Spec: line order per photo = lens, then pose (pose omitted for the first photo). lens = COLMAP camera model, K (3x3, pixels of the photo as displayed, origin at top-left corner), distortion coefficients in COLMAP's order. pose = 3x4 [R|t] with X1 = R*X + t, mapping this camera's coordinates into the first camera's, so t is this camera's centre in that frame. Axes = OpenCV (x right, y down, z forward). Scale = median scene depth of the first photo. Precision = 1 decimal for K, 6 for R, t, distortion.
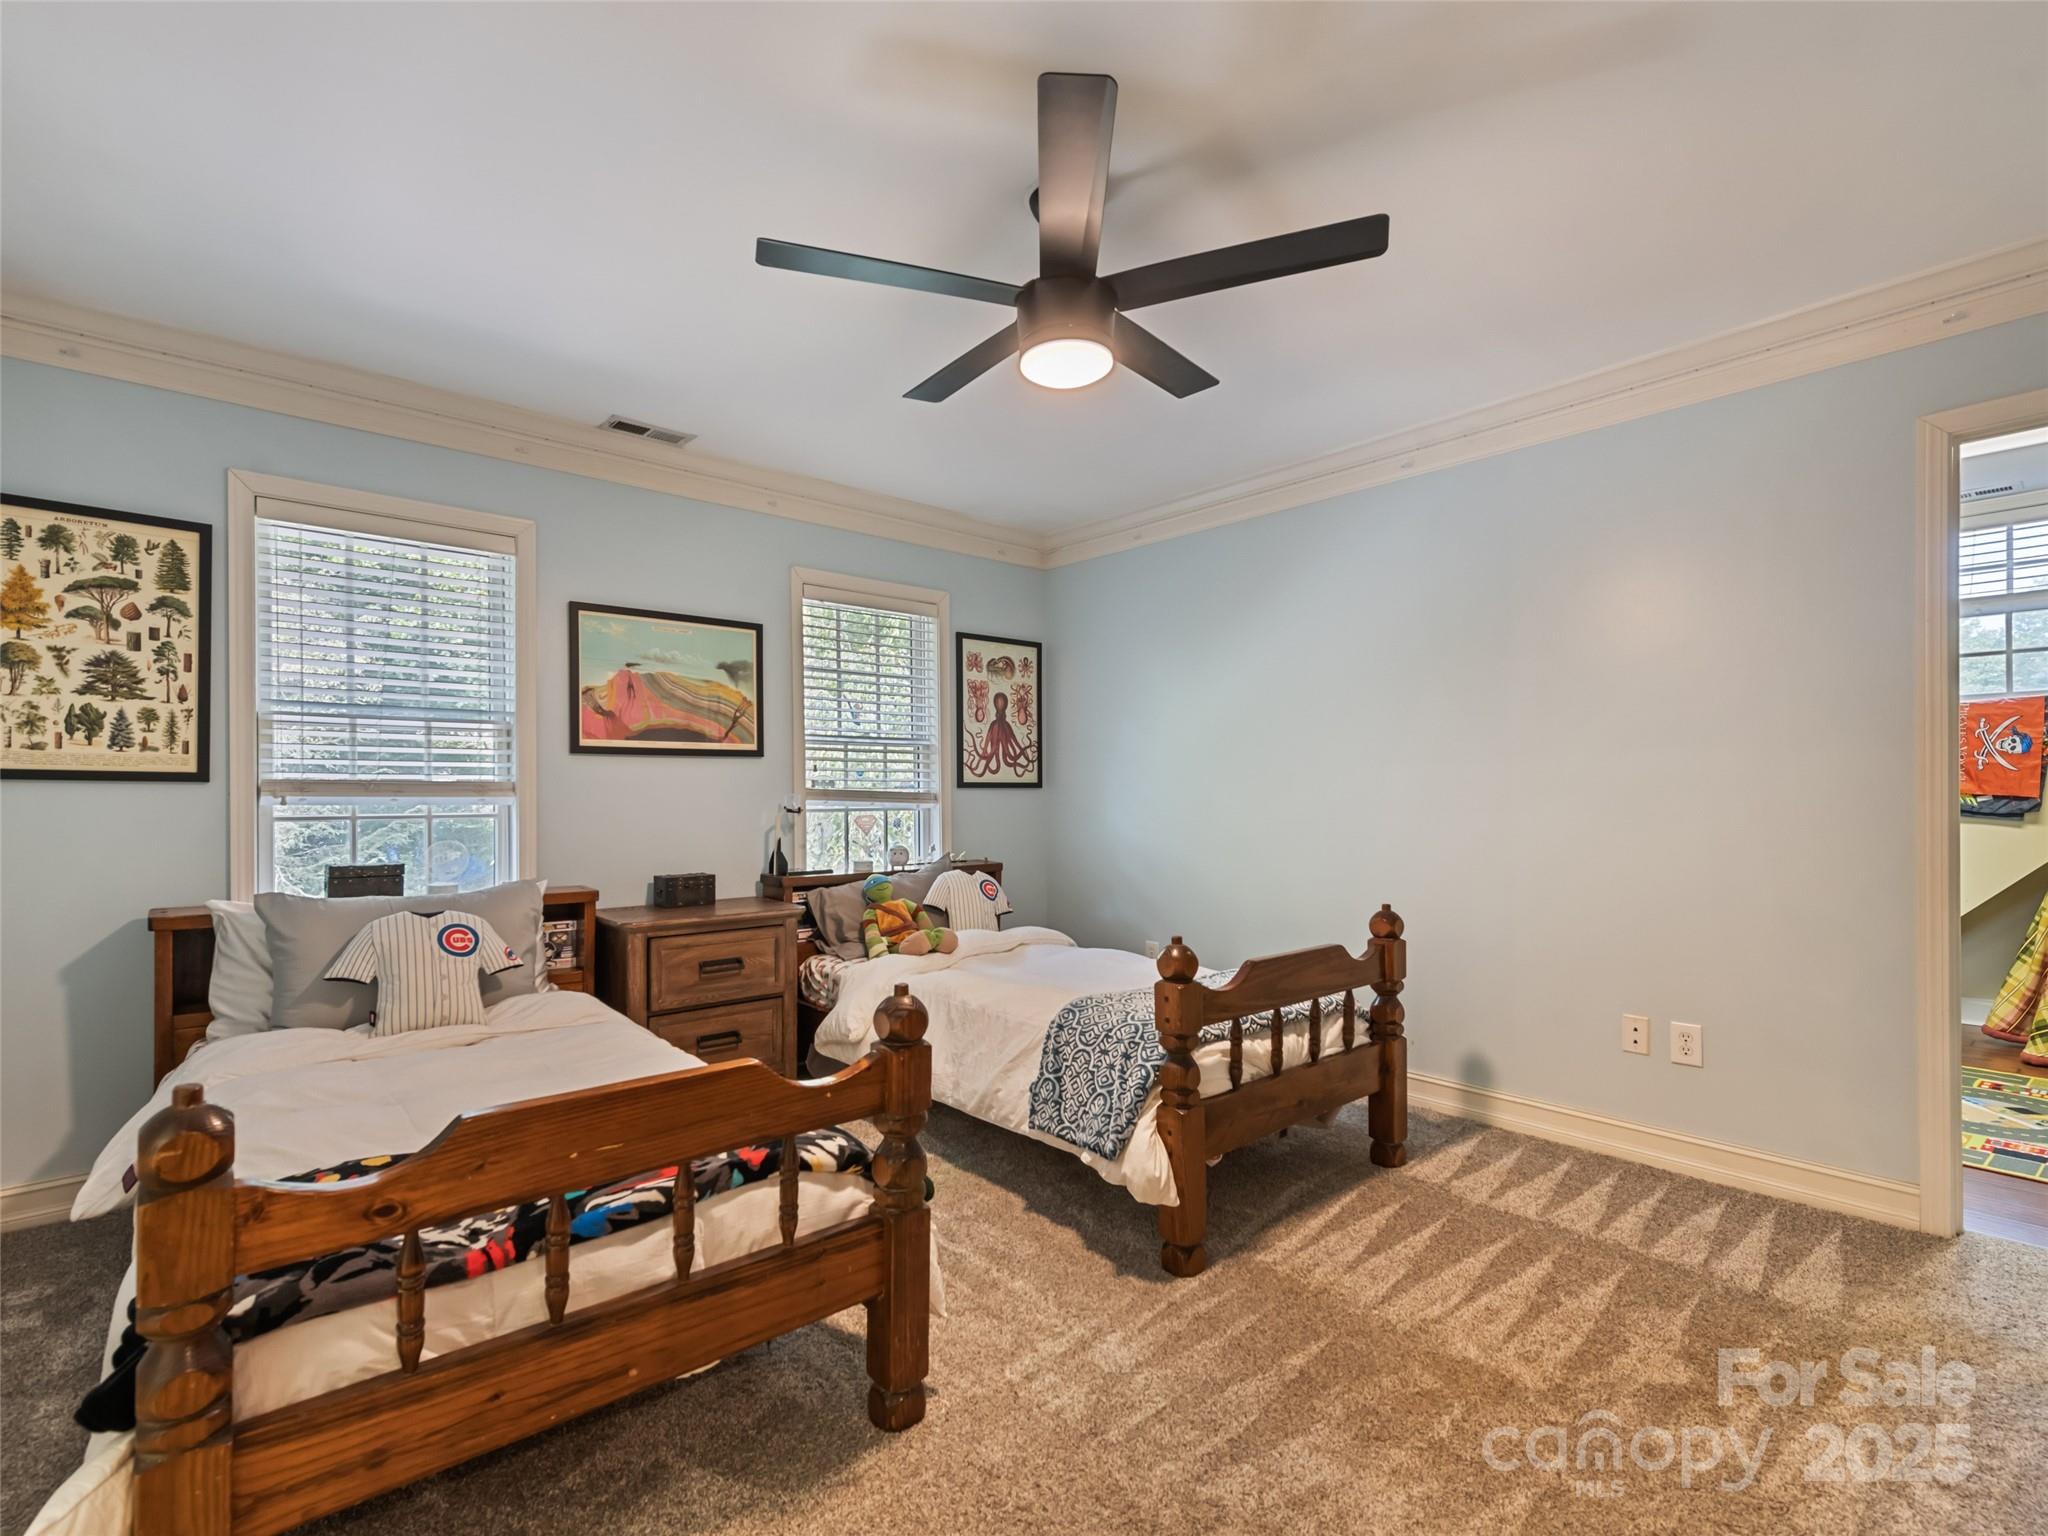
lens RADIAL K [[943.1, 0, 1020.7], [0, 943.1, 775.0], [0, 0, 1]] dist [0.019094, 0.000086]
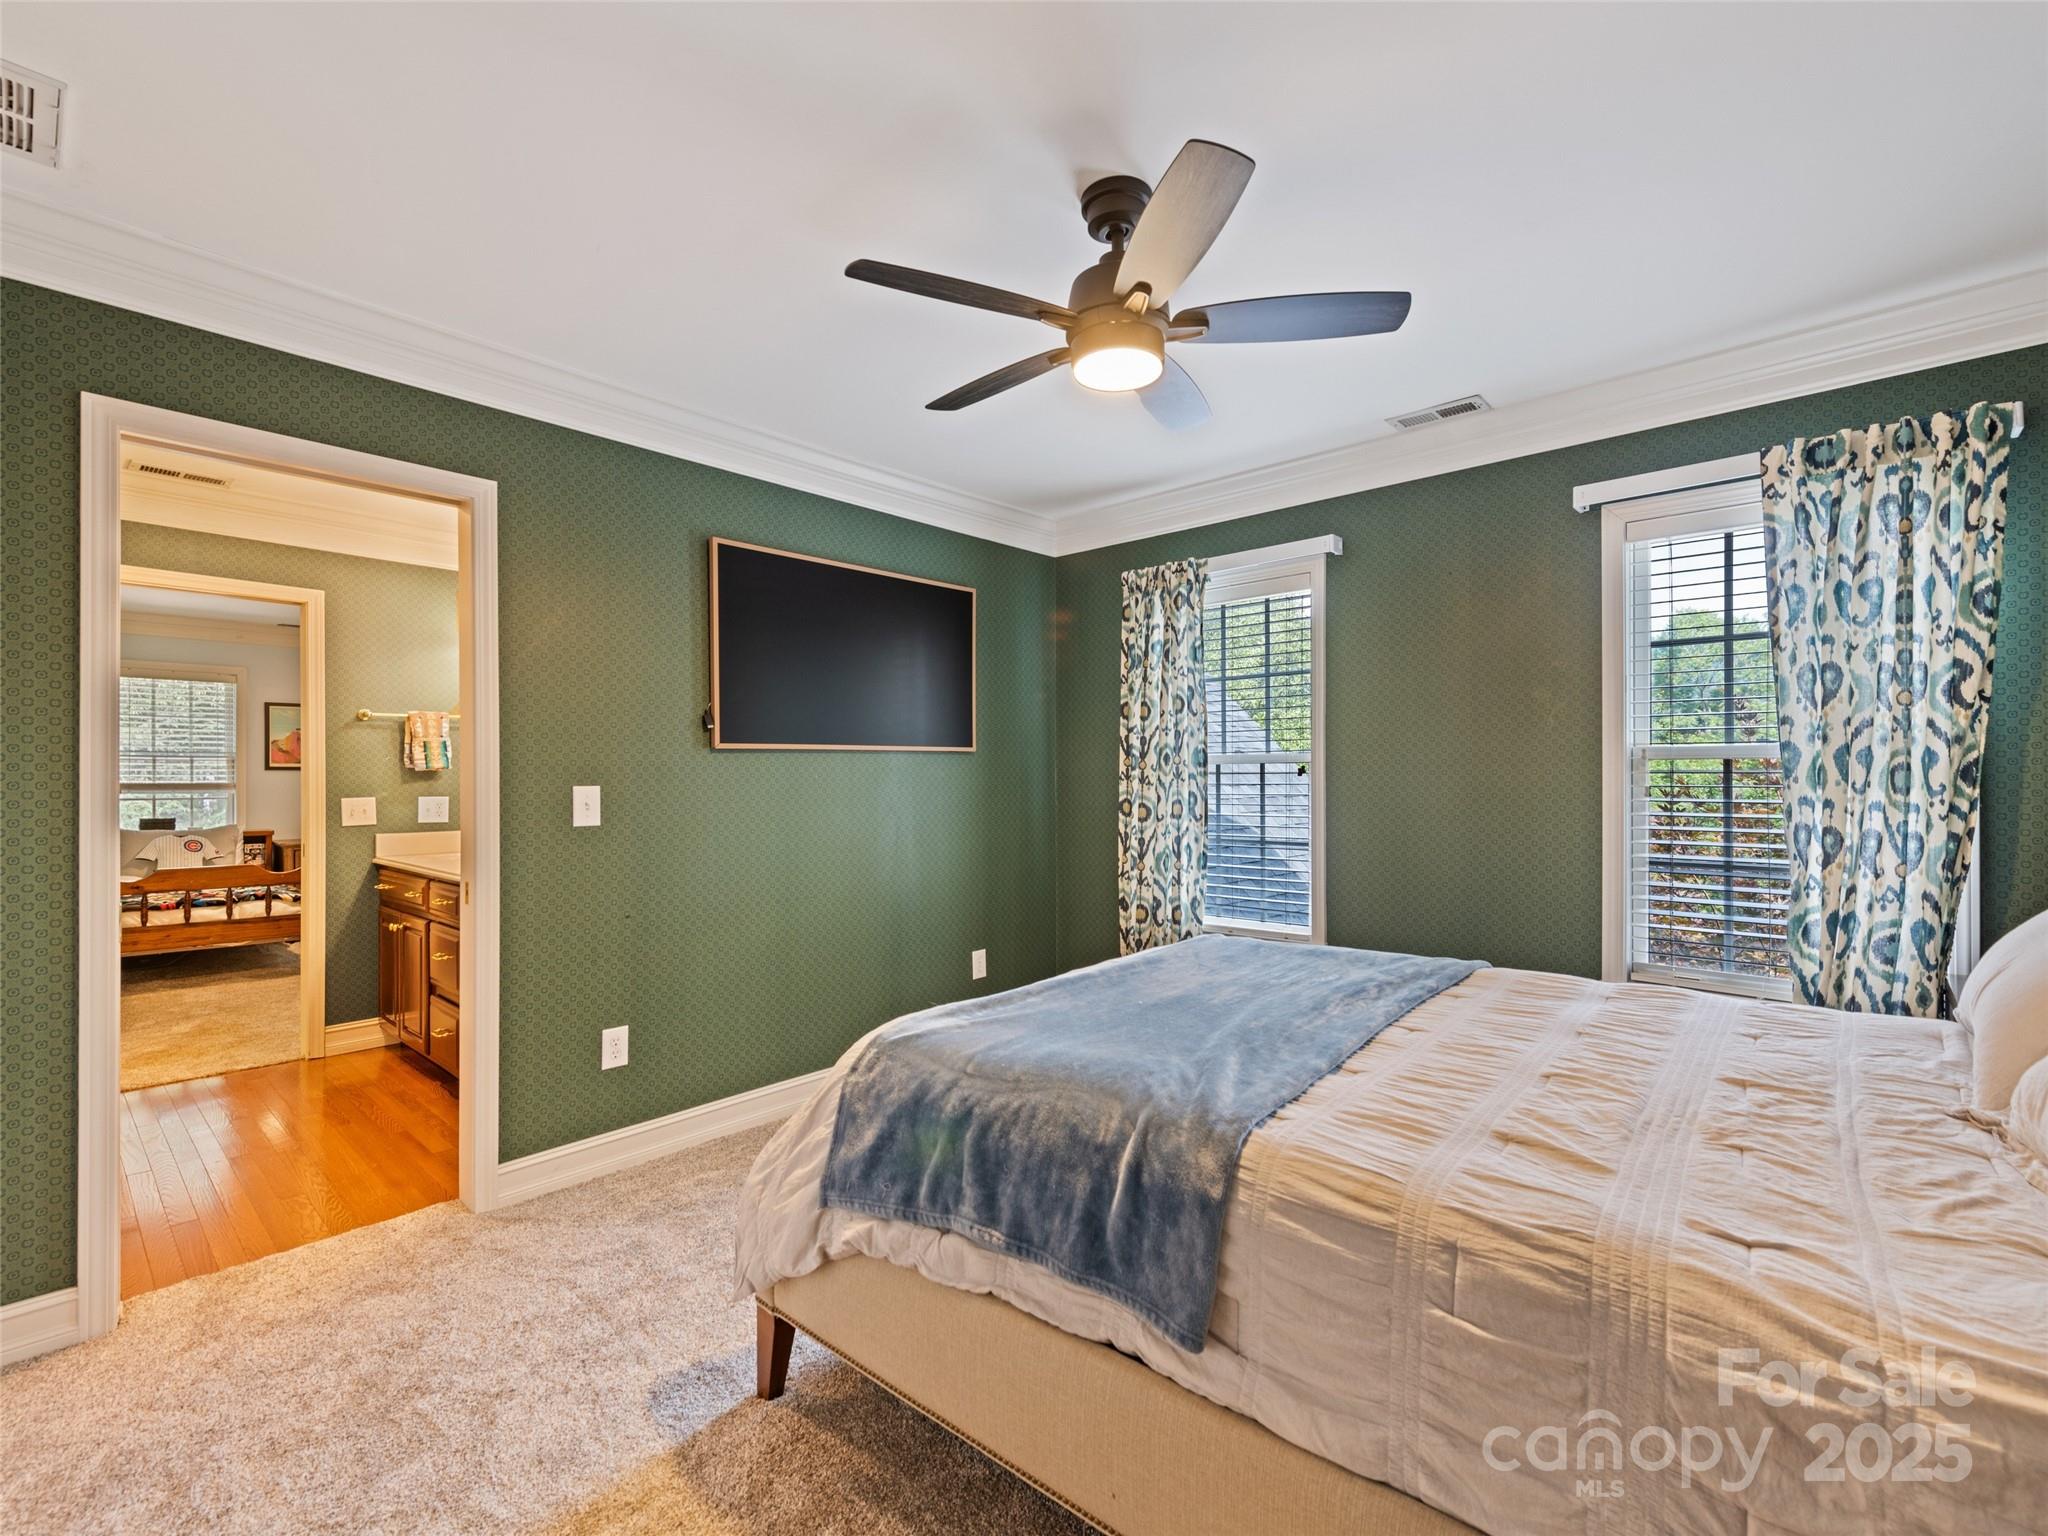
lens RADIAL K [[910.7, 0, 1020.1], [0, 910.7, 773.6], [0, 0, 1]] dist [0.014059, -0.000168]
pose [[0.995405, 0.008921, 0.095343, 1.268867], [-0.010862, 0.999744, 0.019863, -0.090101], [-0.095141, -0.020807, 0.995246, -1.544111]]
